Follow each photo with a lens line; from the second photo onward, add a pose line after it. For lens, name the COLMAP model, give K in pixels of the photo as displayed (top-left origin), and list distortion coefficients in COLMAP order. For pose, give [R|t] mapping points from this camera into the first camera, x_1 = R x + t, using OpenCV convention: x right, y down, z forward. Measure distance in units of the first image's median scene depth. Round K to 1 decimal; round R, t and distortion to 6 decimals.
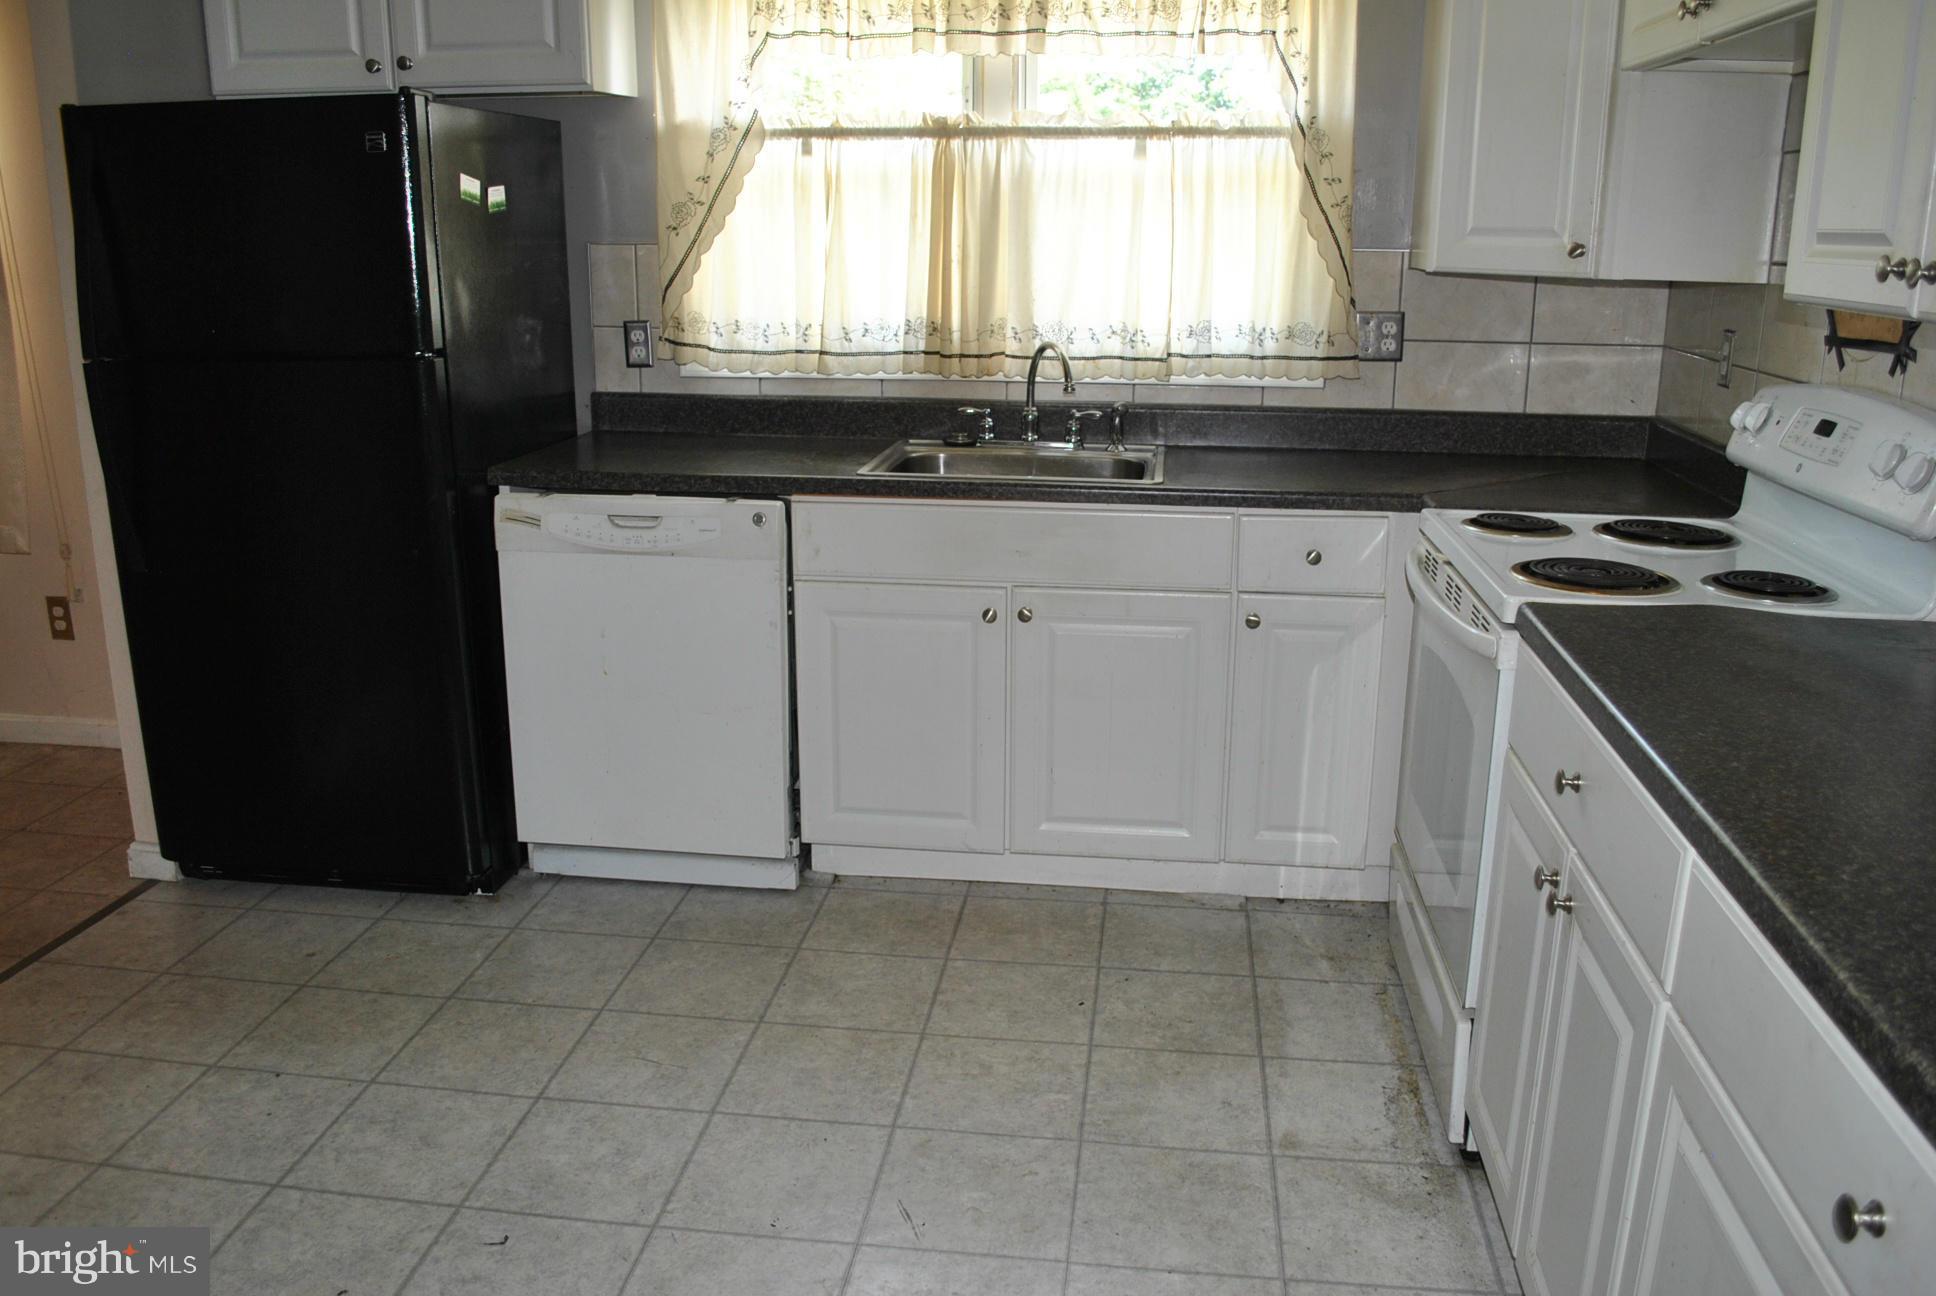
lens RADIAL K [[1528.1, 0, 980.3], [0, 1528.1, 640.8], [0, 0, 1]] dist [-0.087236, 0.013808]
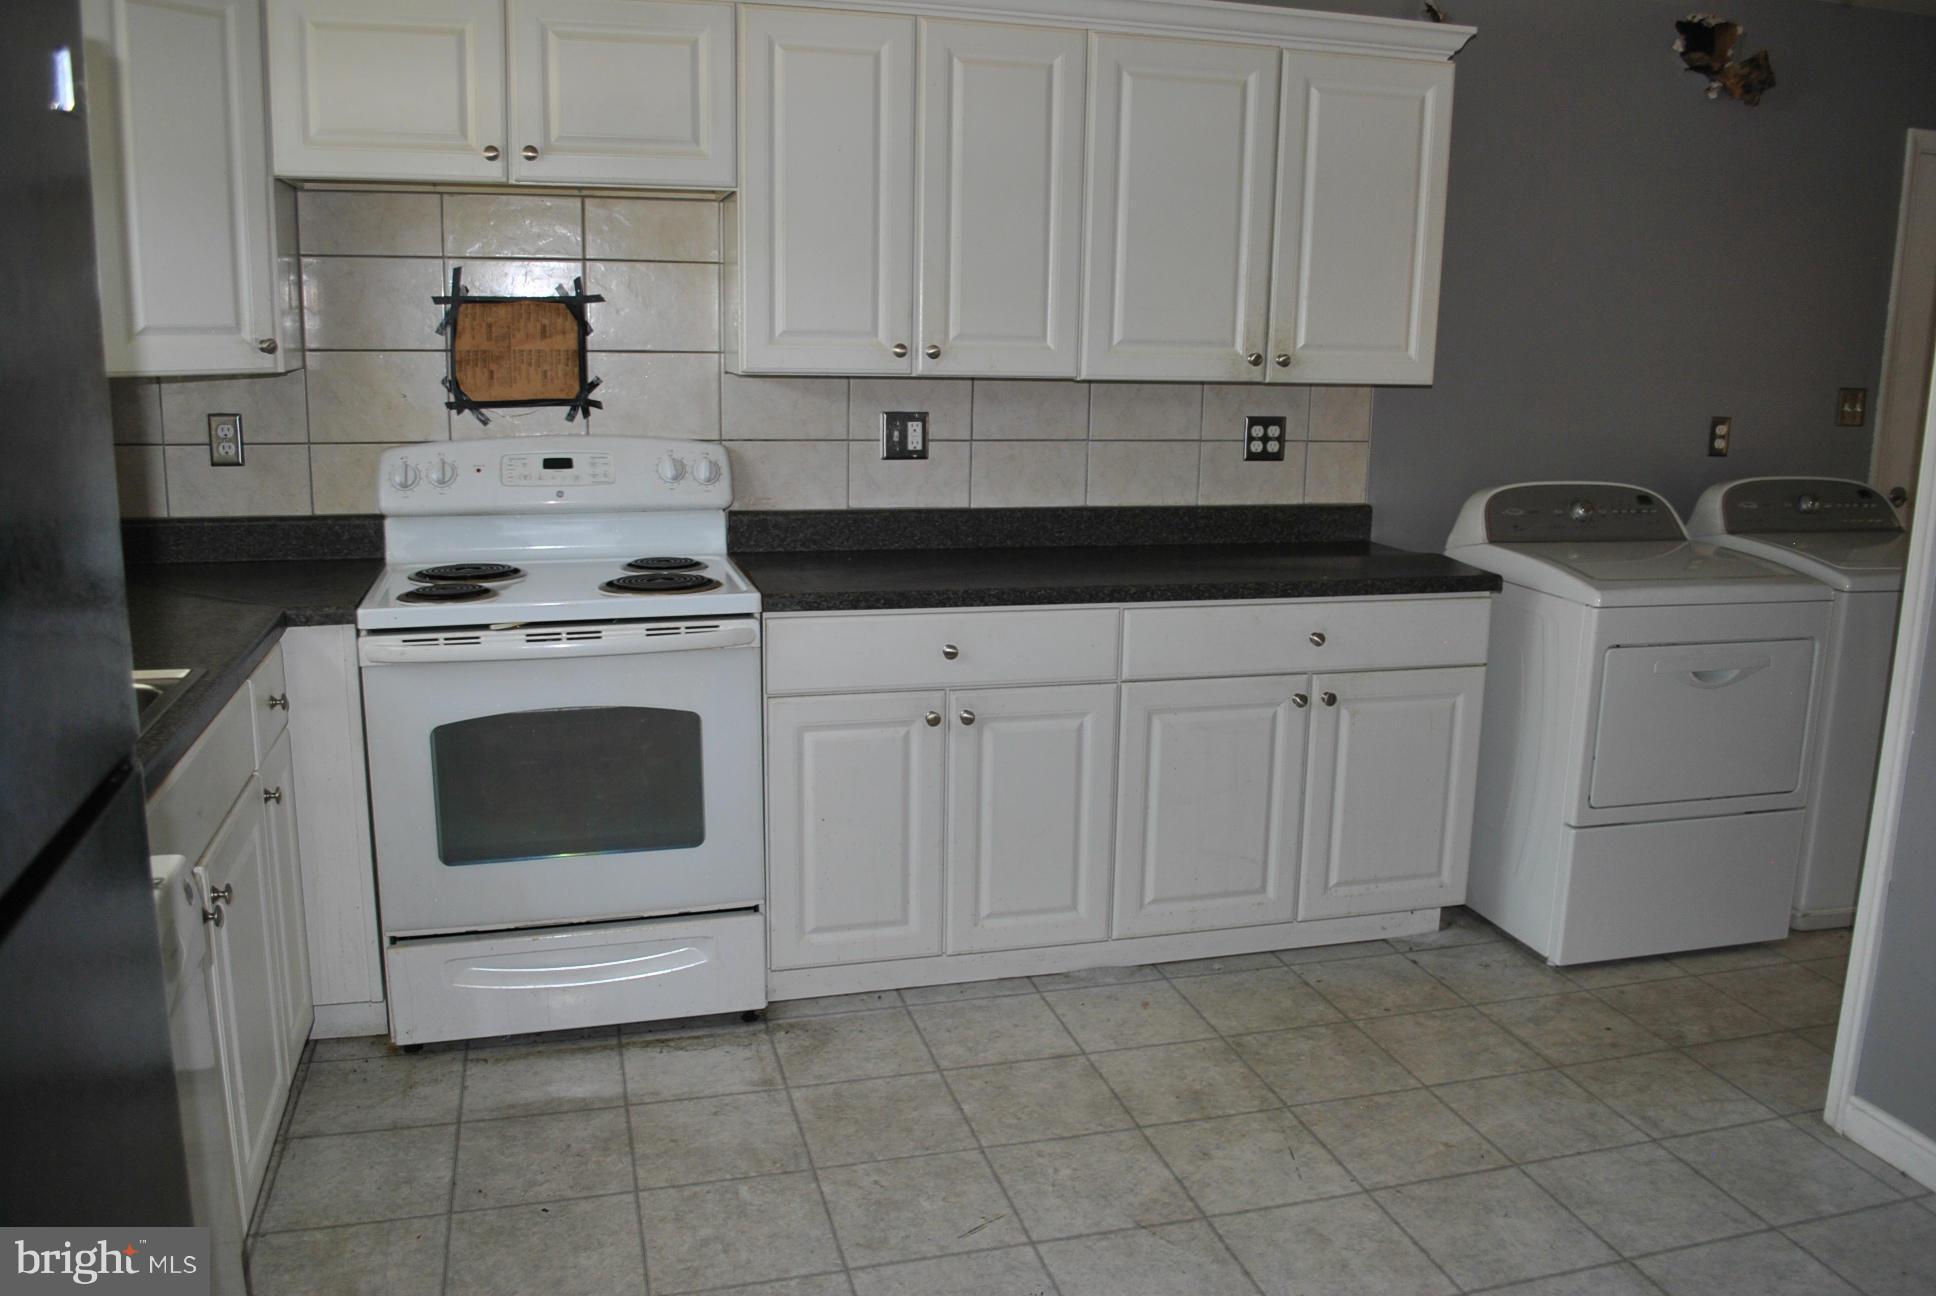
lens RADIAL K [[1528.1, 0, 982.1], [0, 1528.1, 643.9], [0, 0, 1]] dist [-0.087236, 0.013808]
pose [[-0.388675, -0.201460, 0.899080, -0.635718], [0.219642, 0.927412, 0.302760, -0.232016], [-0.894812, 0.315151, -0.316213, 0.805959]]
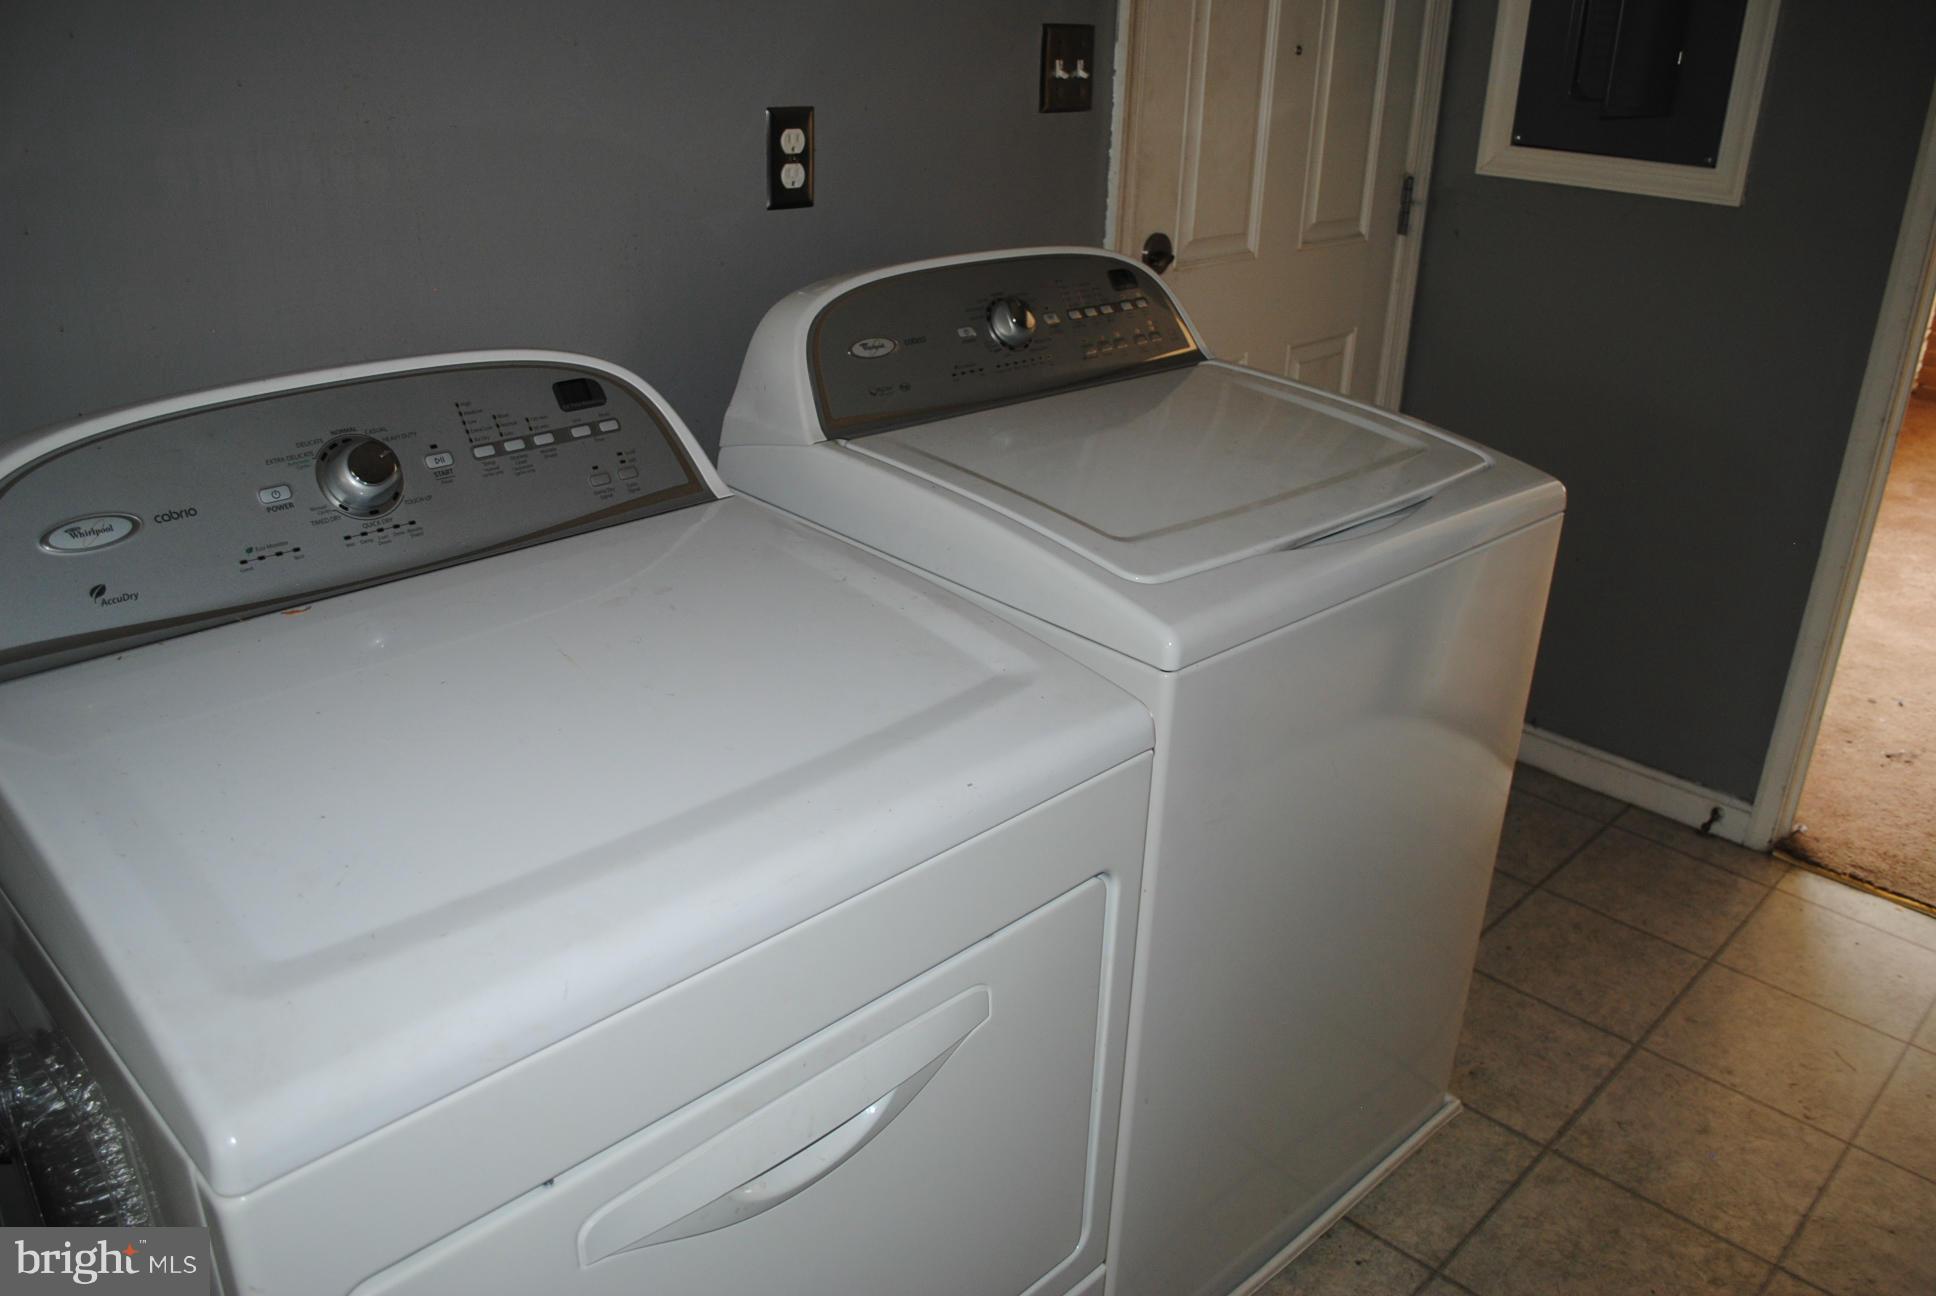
lens RADIAL K [[1528.1, 0, 967.2], [0, 1528.1, 648.1], [0, 0, 1]] dist [-0.087236, 0.013808]
pose [[-0.797671, -0.265648, 0.541435, -0.074515], [0.127282, 0.803389, 0.581691, -0.031915], [-0.589508, 0.532913, -0.607029, 0.156027]]
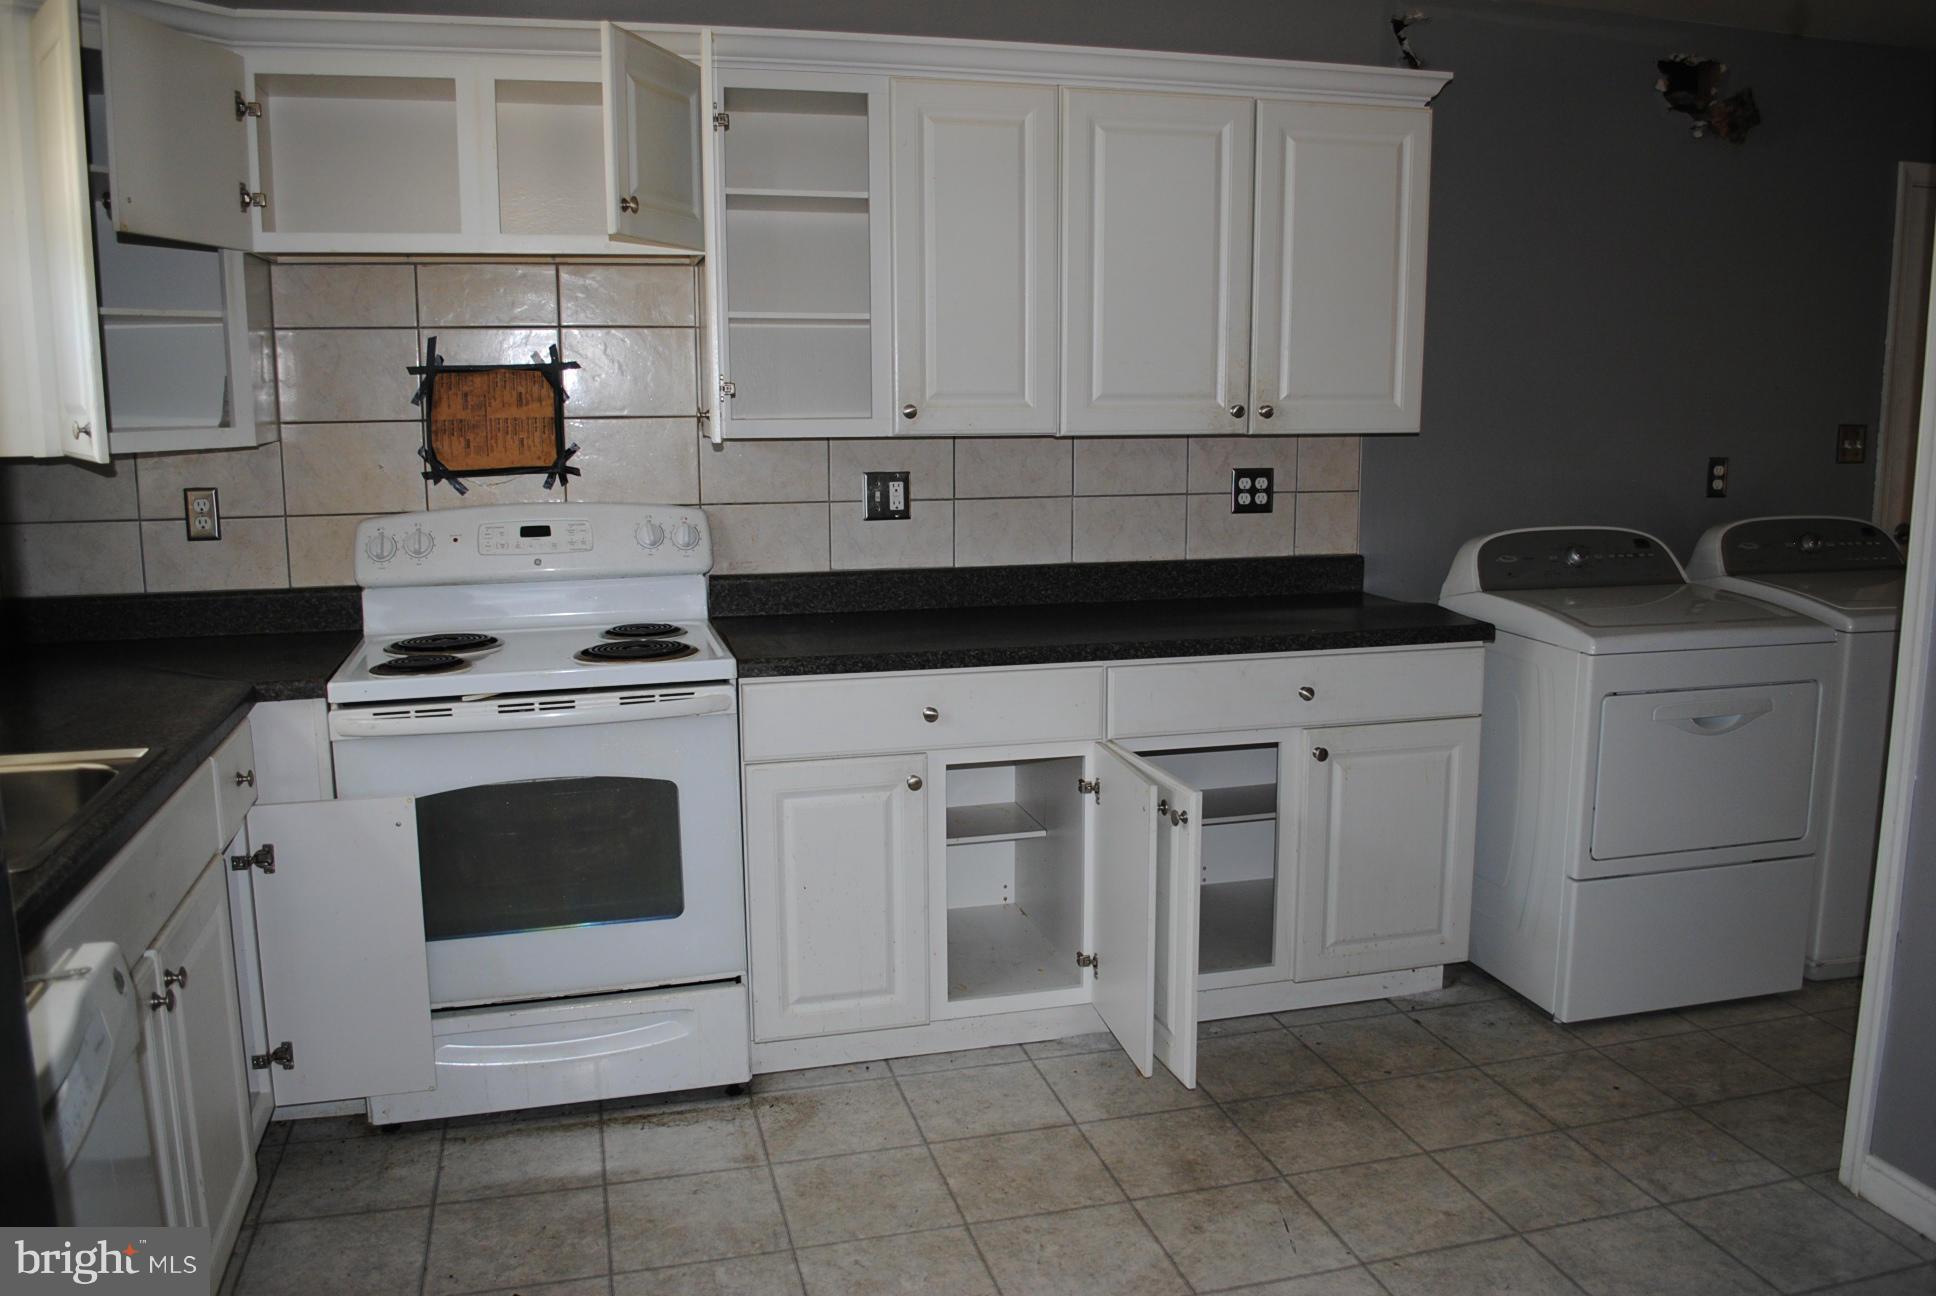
lens RADIAL K [[1528.1, 0, 979.9], [0, 1528.1, 645.4], [0, 0, 1]] dist [-0.087236, 0.013808]
pose [[-0.378934, -0.162602, 0.911027, -0.631262], [0.242305, 0.932666, 0.267249, -0.226309], [-0.893139, 0.322016, -0.314020, 0.778430]]
